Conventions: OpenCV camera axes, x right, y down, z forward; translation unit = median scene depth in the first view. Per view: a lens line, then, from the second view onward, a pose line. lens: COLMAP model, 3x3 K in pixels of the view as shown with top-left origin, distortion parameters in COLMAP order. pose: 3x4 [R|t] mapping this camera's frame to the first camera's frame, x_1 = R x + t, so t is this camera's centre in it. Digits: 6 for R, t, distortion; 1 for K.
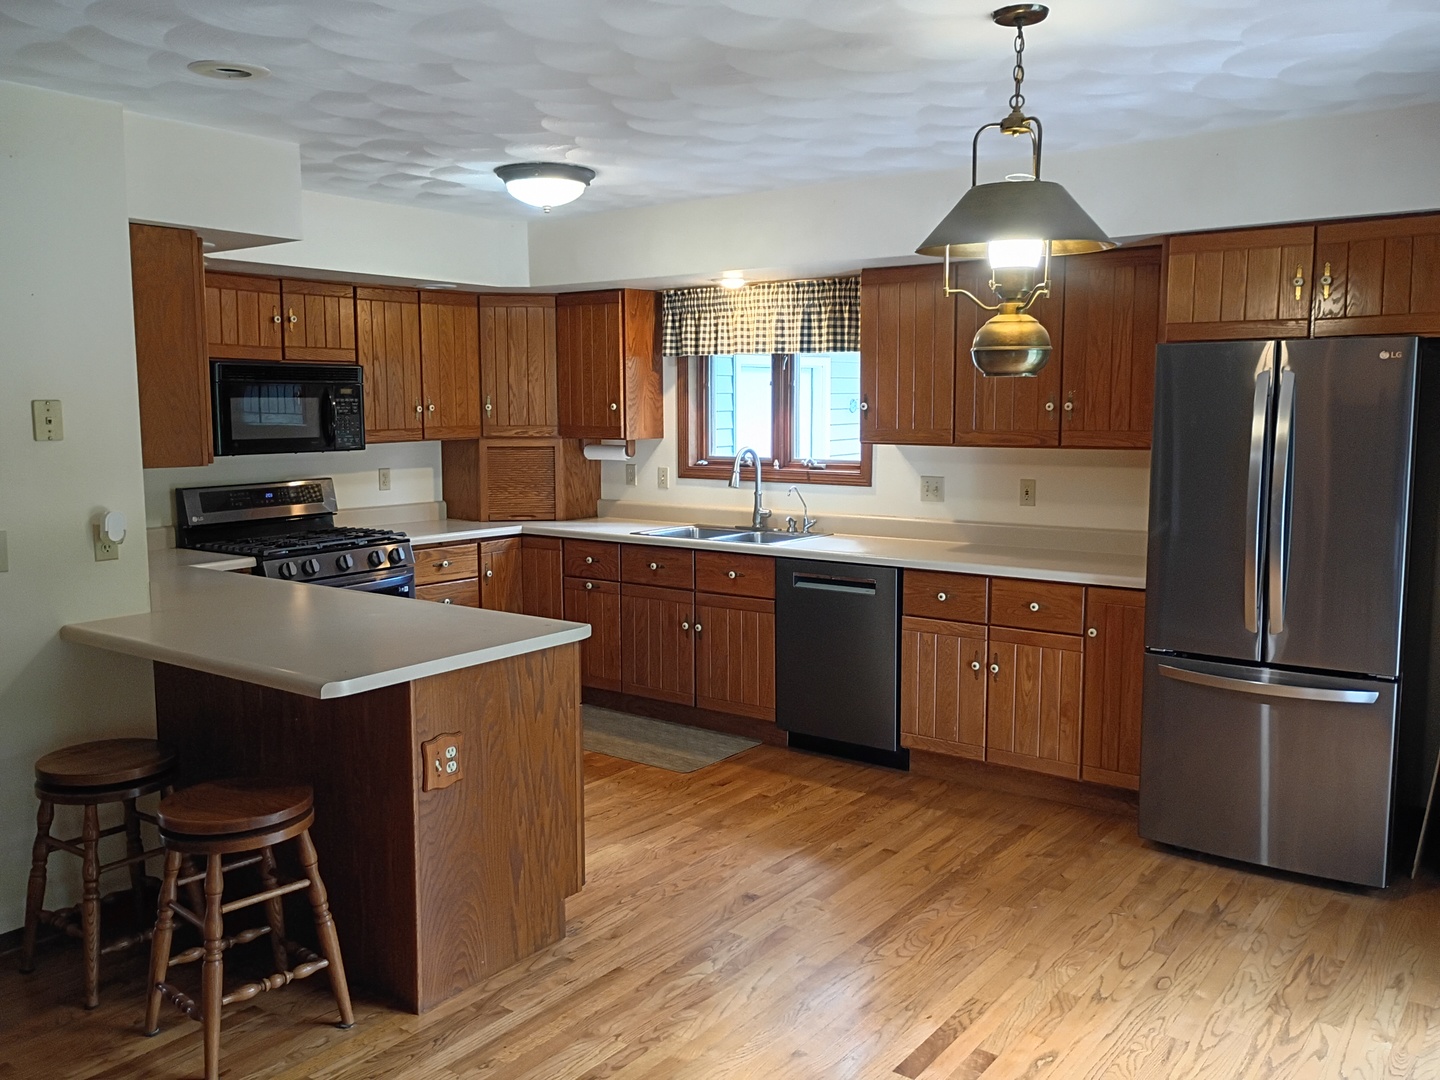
lens RADIAL K [[1196.8, 0, 712.1], [0, 1196.8, 537.2], [0, 0, 1]] dist [0.054125, -0.064401]
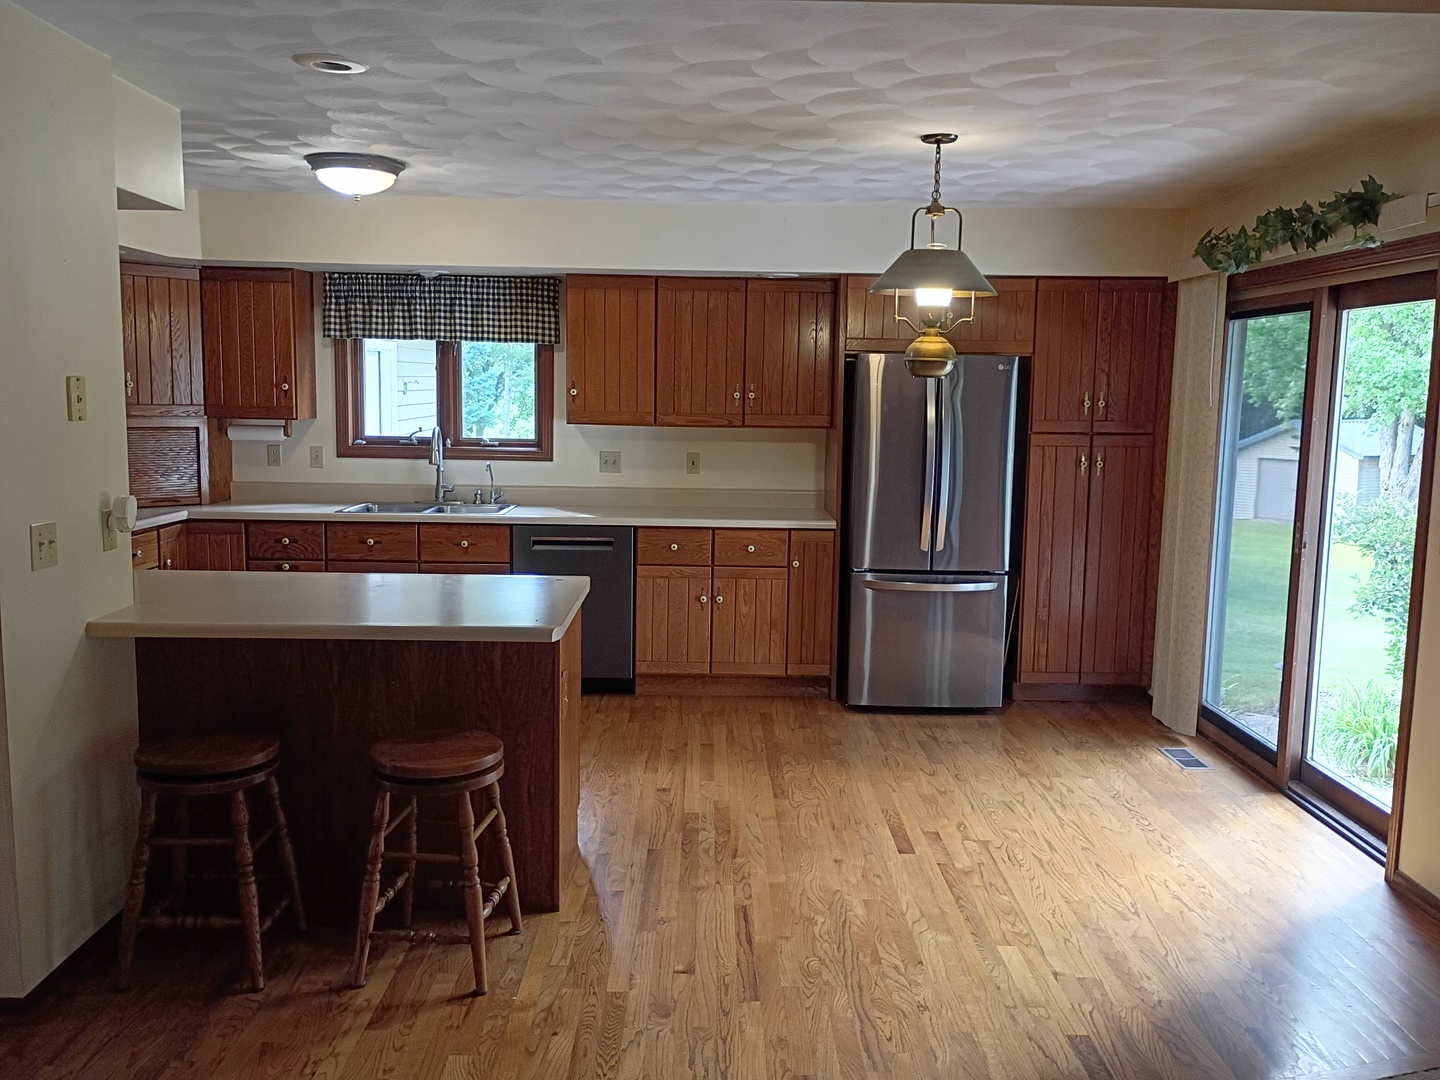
lens RADIAL K [[1196.8, 0, 712.1], [0, 1196.8, 537.2], [0, 0, 1]] dist [0.054125, -0.064401]
pose [[0.796981, -0.058041, 0.601209, -0.564912], [0.048533, 0.998308, 0.032041, 0.001583], [-0.602051, 0.003643, 0.798449, -0.016826]]
